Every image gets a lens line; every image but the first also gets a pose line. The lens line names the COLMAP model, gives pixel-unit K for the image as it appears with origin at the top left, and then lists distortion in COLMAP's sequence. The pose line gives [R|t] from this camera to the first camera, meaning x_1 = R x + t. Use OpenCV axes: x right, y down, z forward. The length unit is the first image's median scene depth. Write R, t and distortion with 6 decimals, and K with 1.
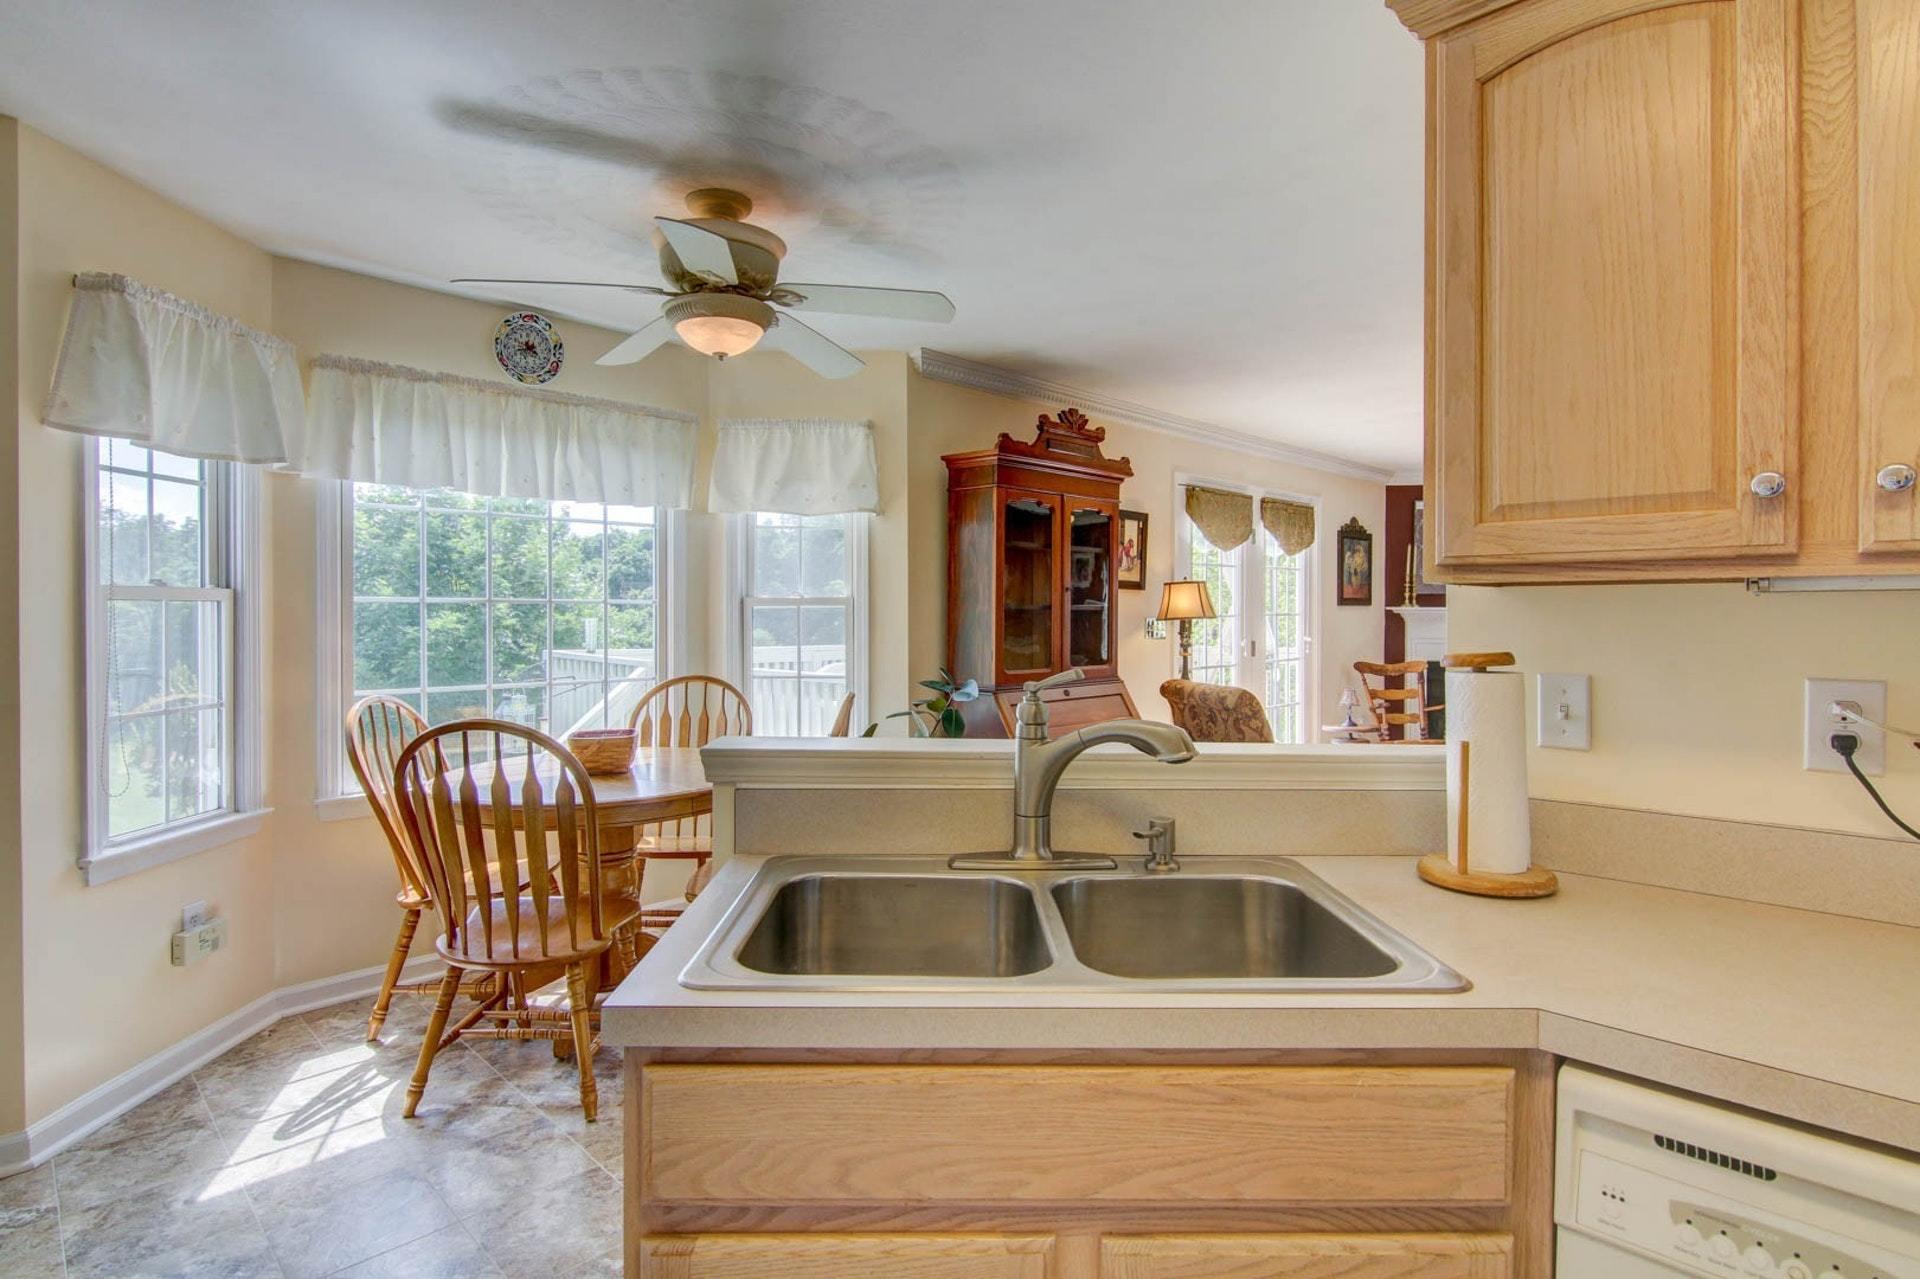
lens RADIAL K [[965.9, 0, 938.7], [0, 965.9, 626.7], [0, 0, 1]] dist [0.003005, -0.008089]
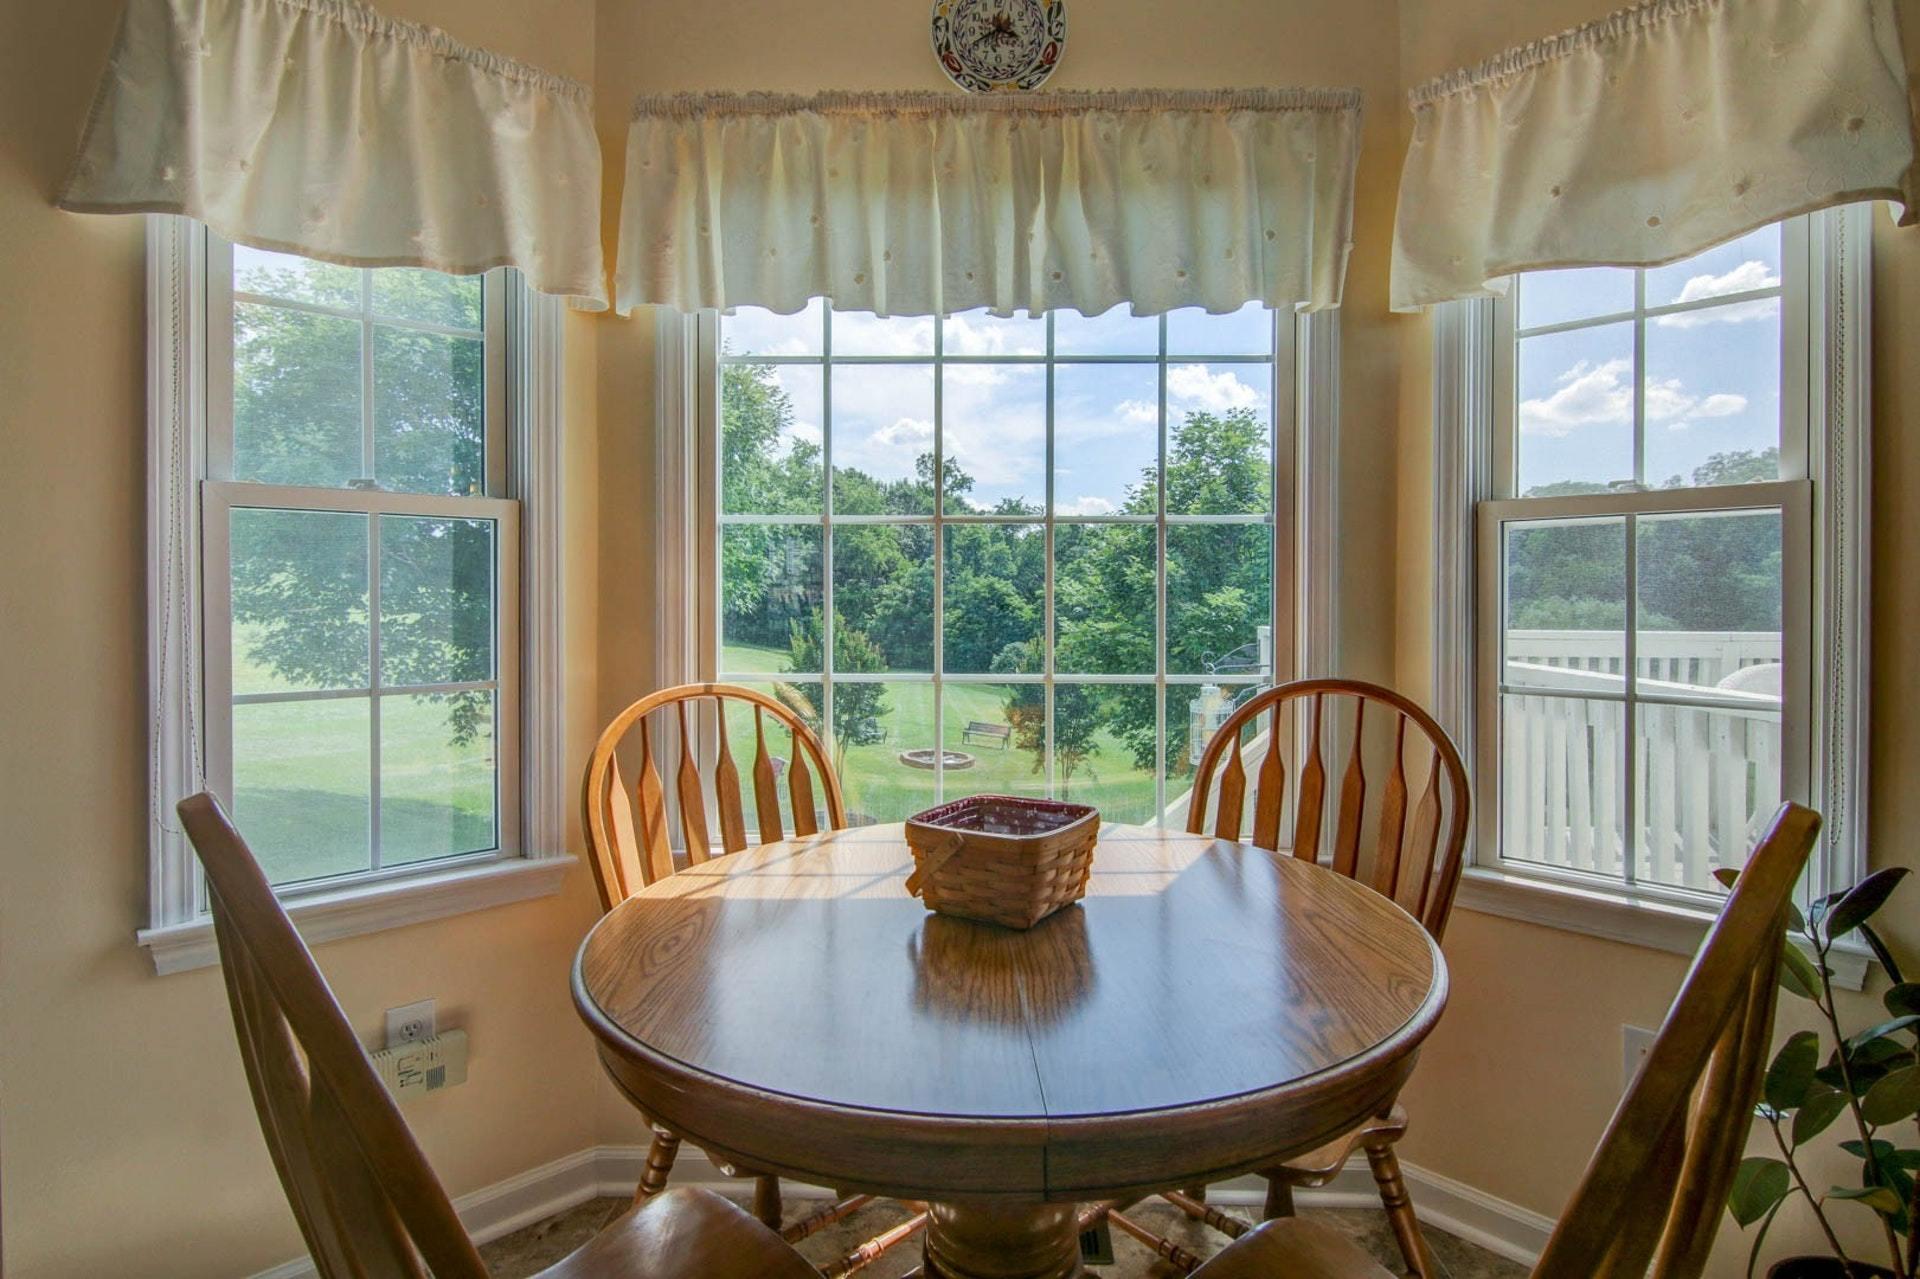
lens RADIAL K [[965.9, 0, 993.2], [0, 965.9, 609.8], [0, 0, 1]] dist [0.003005, -0.008089]
pose [[0.701523, 0.007418, -0.712608, -0.067968], [-0.010245, 0.999947, 0.000323, 0.028403], [0.712573, 0.007075, 0.701563, 0.776776]]
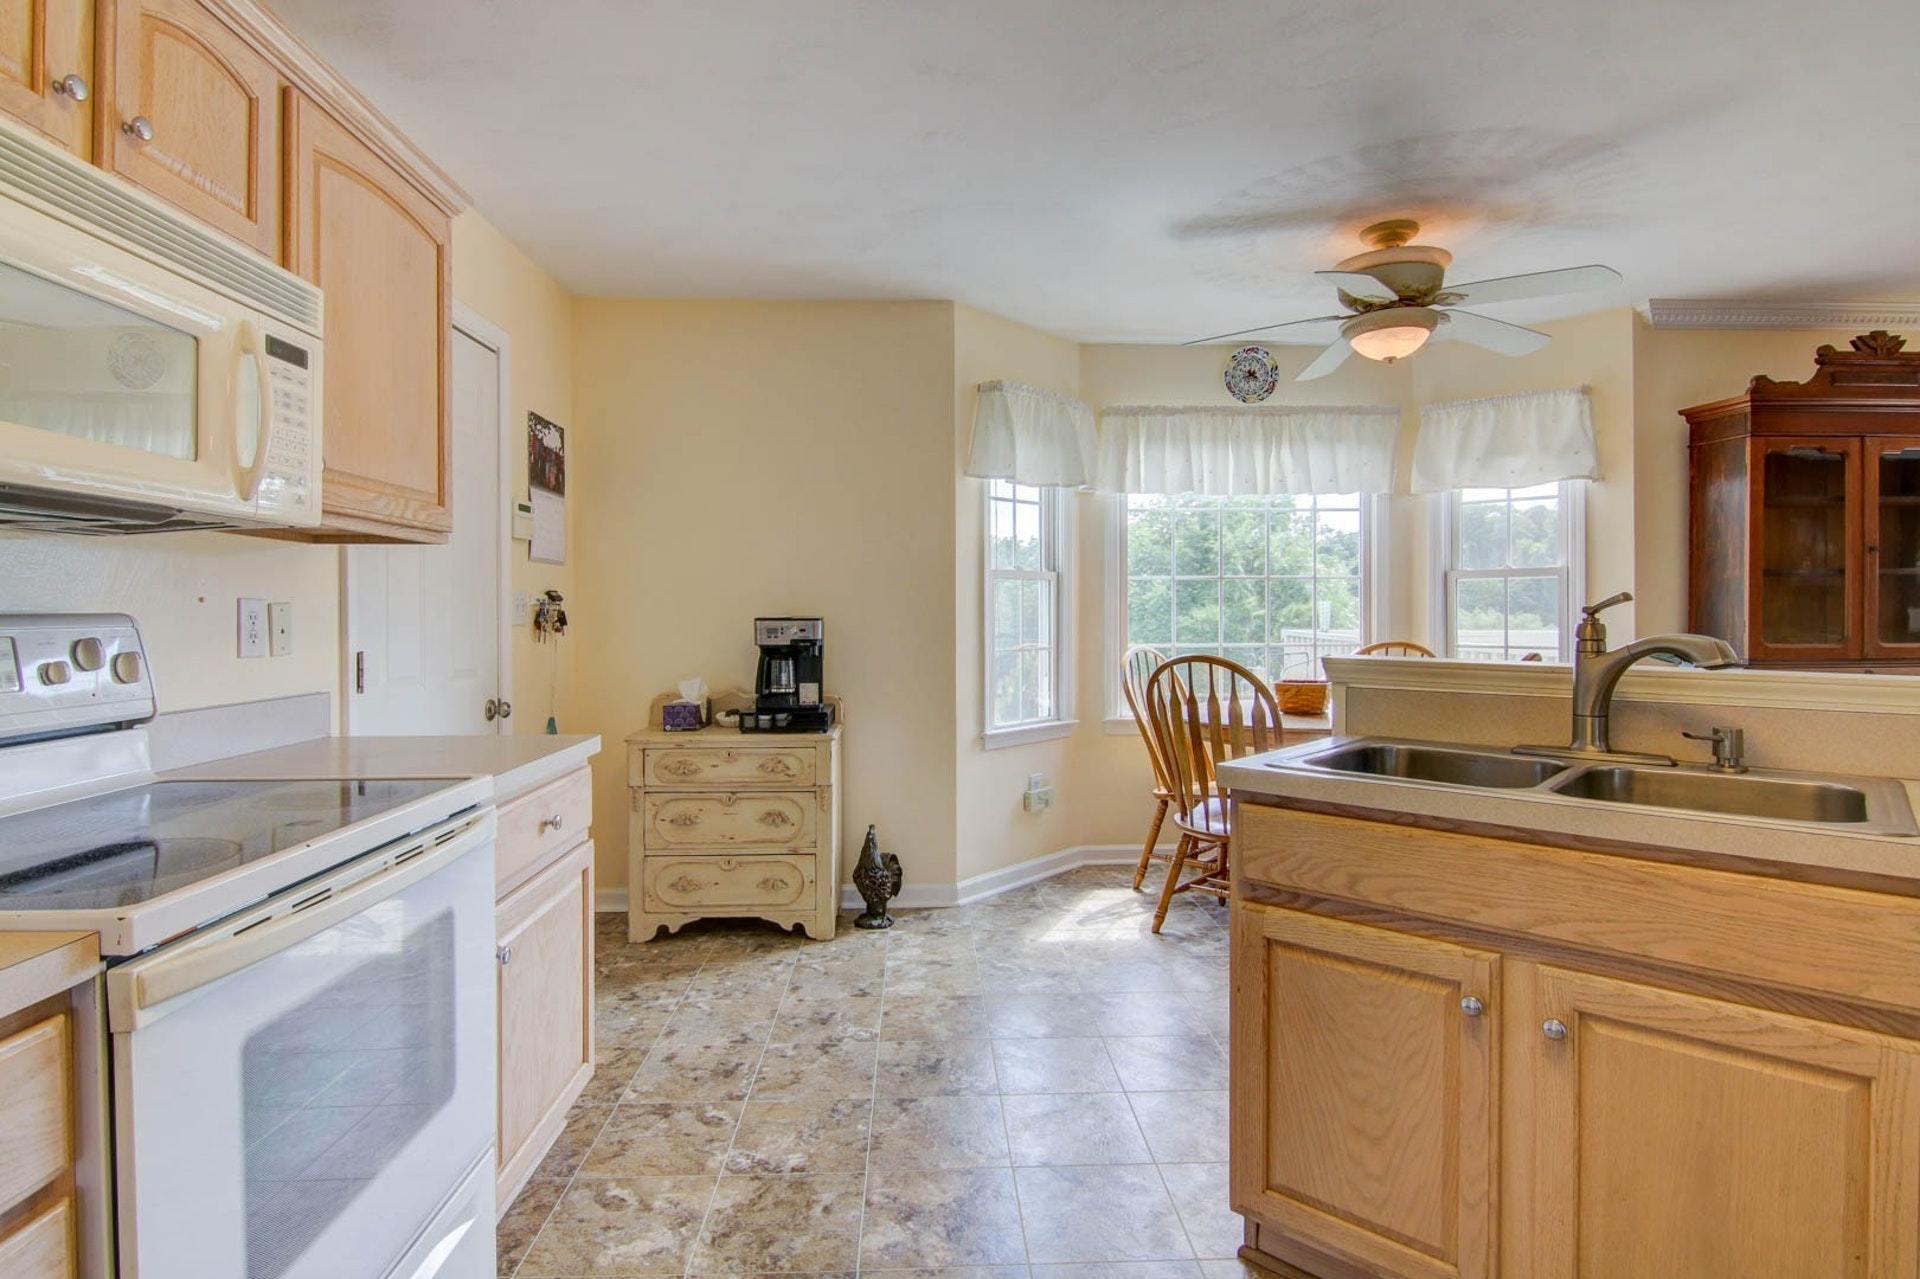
lens RADIAL K [[965.9, 0, 947.7], [0, 965.9, 624.5], [0, 0, 1]] dist [0.003005, -0.008089]
pose [[0.733964, 0.002542, -0.679183, 0.166804], [-0.002103, 0.999997, 0.001470, 0.040734], [0.679185, 0.000349, 0.733967, -0.221031]]
